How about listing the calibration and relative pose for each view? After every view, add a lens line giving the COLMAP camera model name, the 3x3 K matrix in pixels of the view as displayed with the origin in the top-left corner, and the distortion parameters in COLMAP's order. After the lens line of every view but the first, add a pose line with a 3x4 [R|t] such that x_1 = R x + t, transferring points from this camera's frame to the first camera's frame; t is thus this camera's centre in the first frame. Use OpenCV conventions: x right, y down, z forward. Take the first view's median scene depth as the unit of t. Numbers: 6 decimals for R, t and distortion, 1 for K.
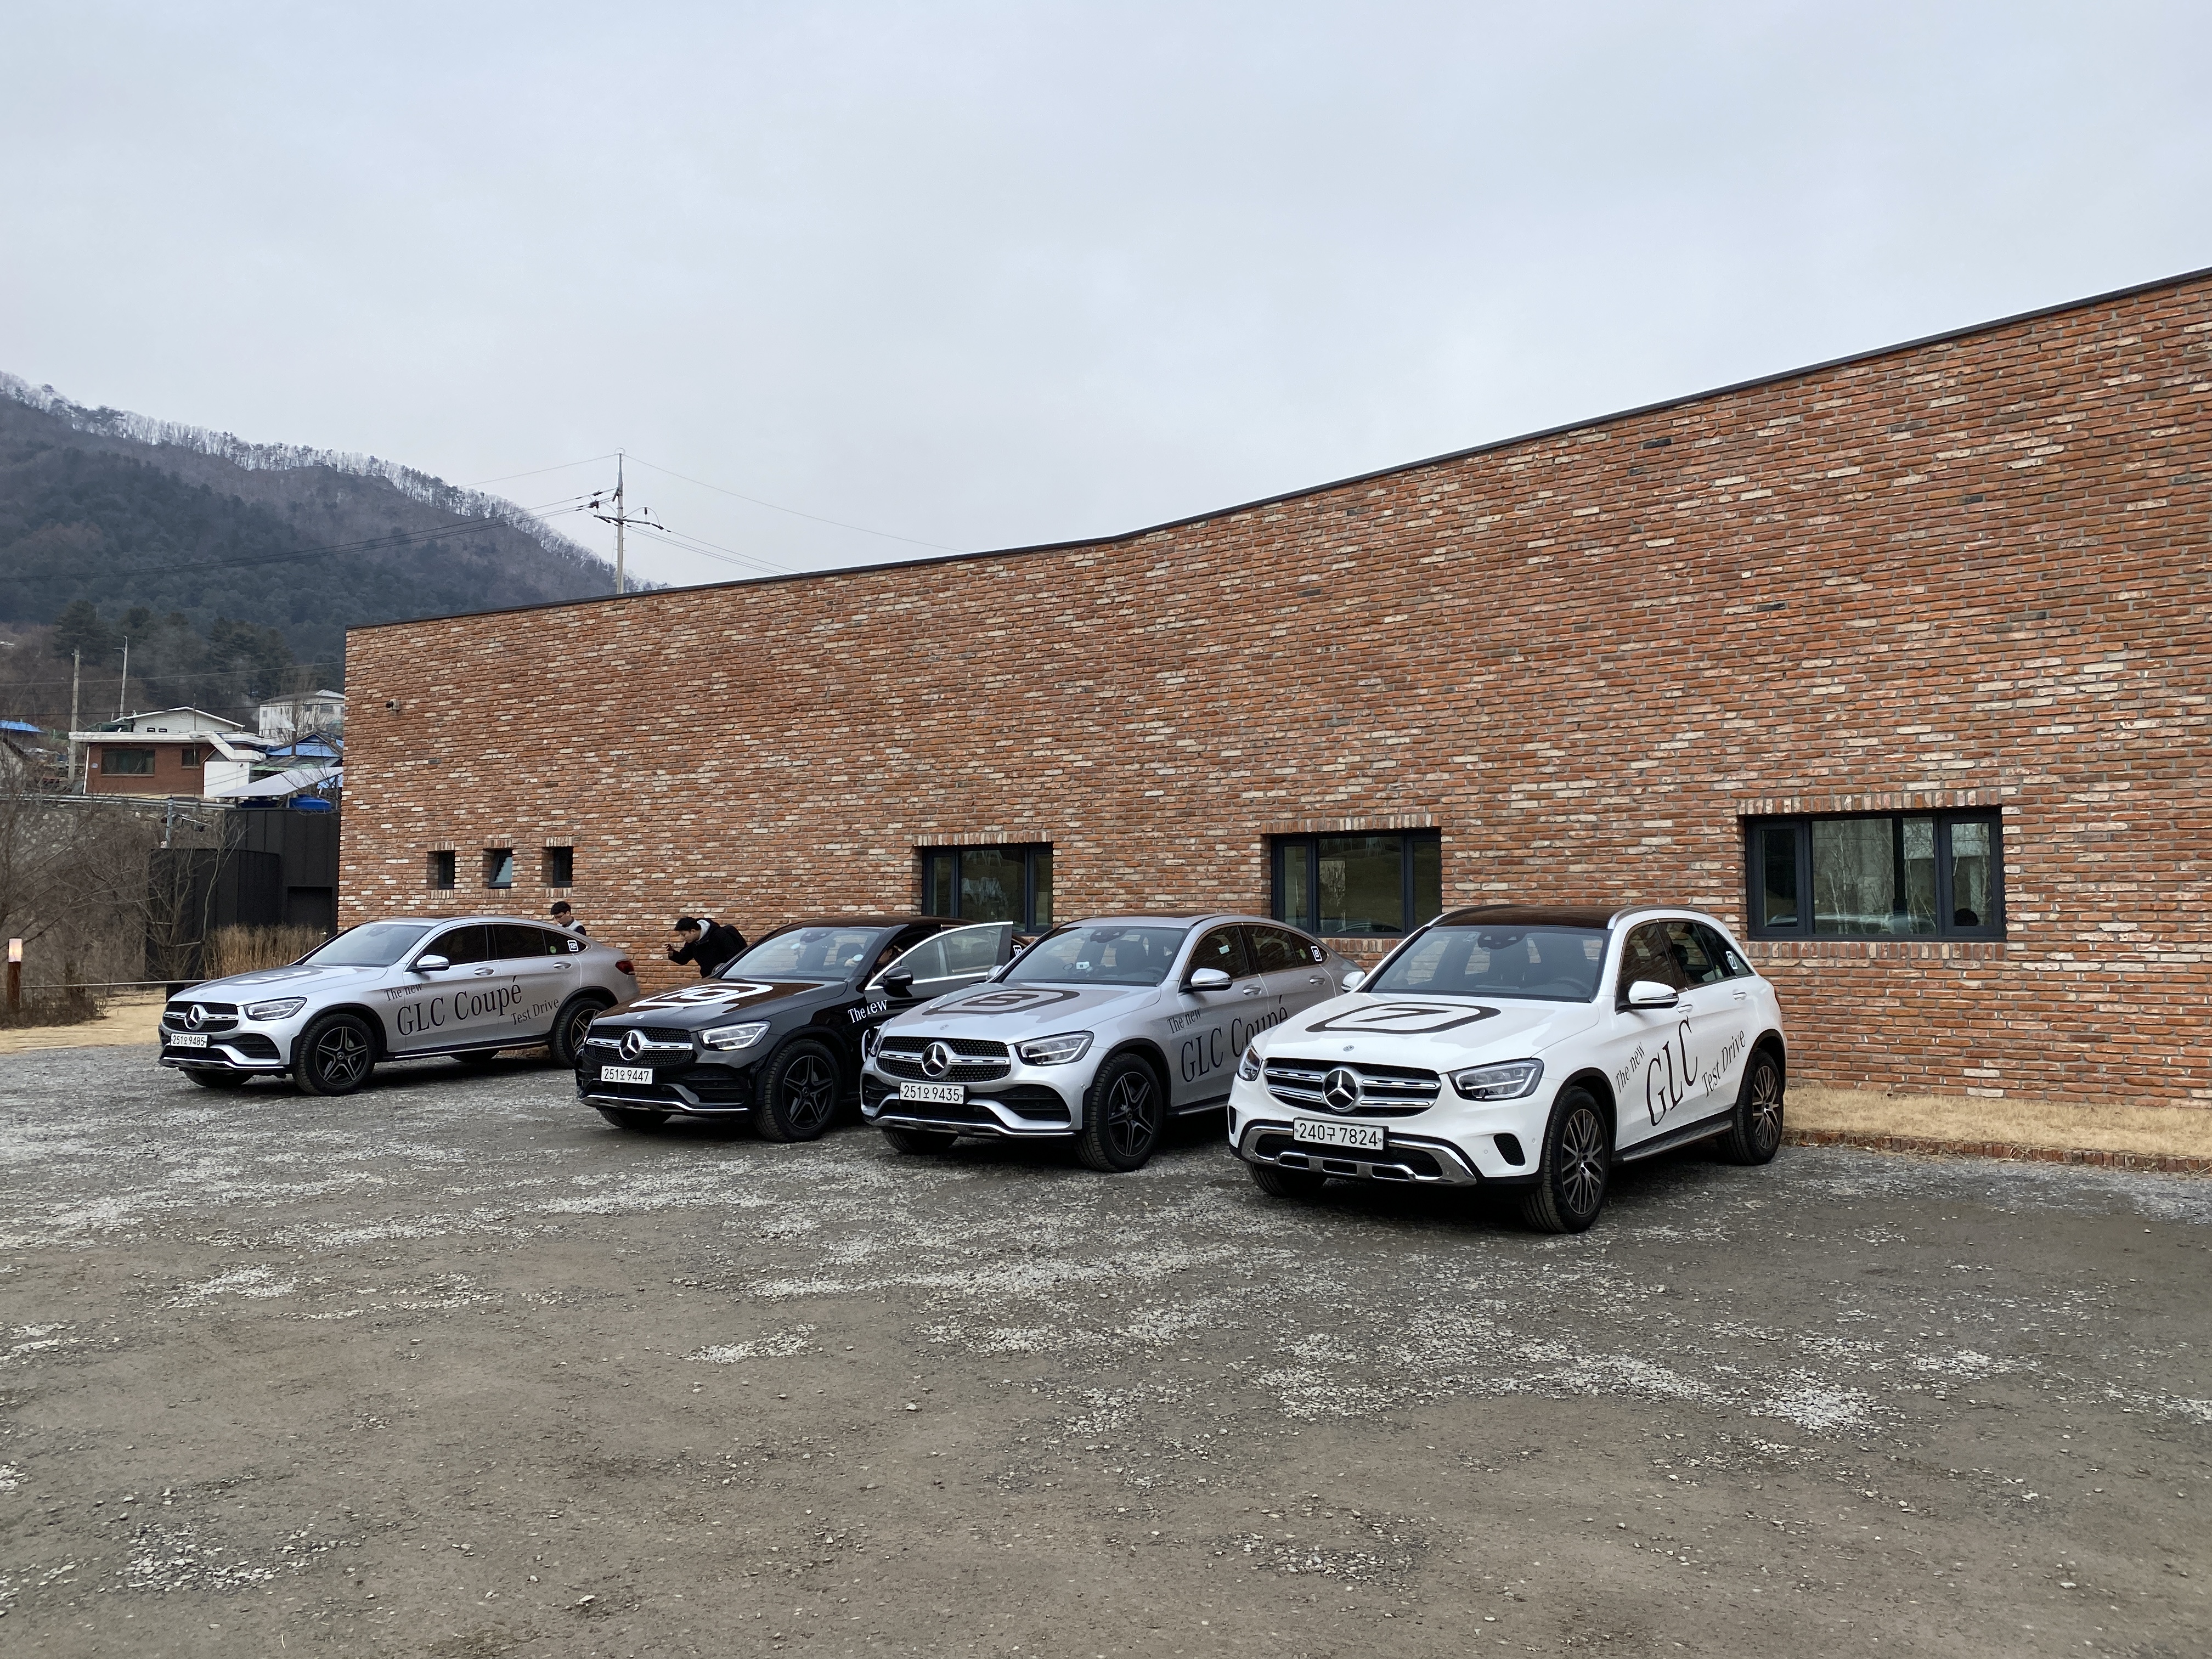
lens RADIAL K [[1668.0, 0, 1100.6], [0, 1668.0, 817.5], [0, 0, 1]] dist [0.079600, -0.089379]
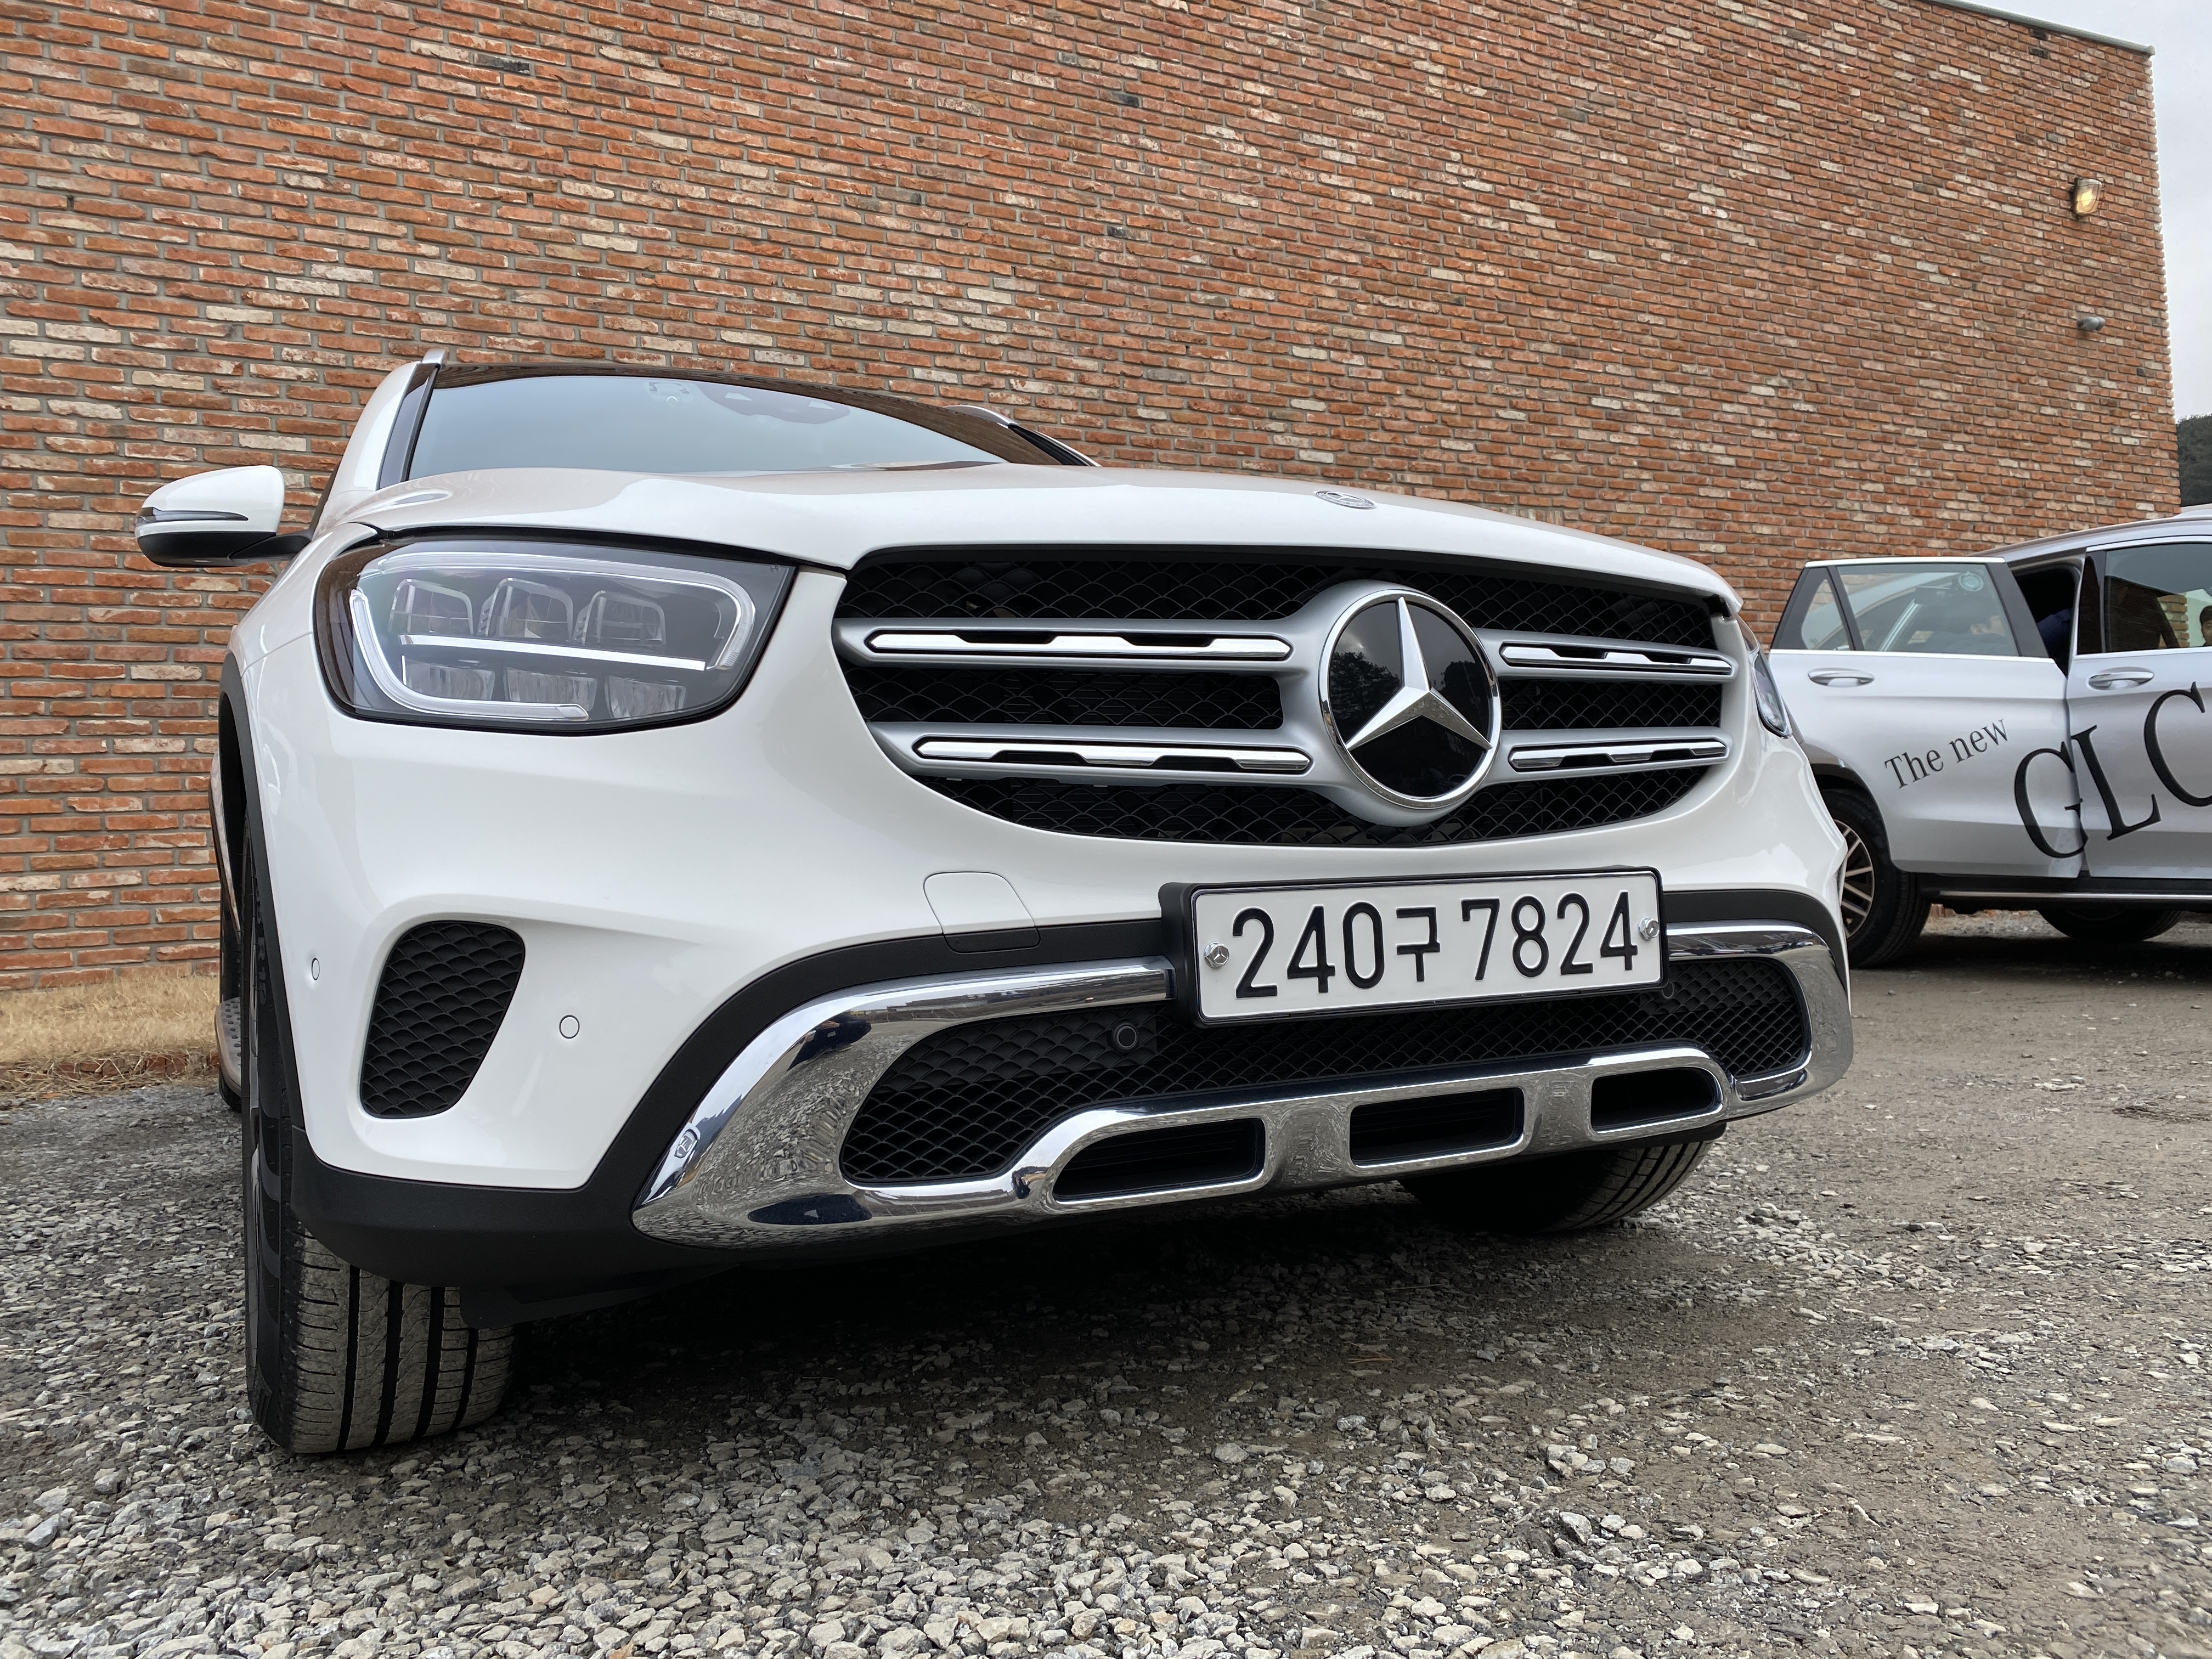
lens RADIAL K [[1705.9, 0, 1106.0], [0, 1705.9, 829.5], [0, 0, 1]] dist [0.008803, 0.007350]
pose [[0.394415, 0.004418, 0.918922, -0.022456], [-0.017598, 0.999841, 0.002747, 0.107070], [-0.918764, -0.017255, 0.394430, 0.580582]]
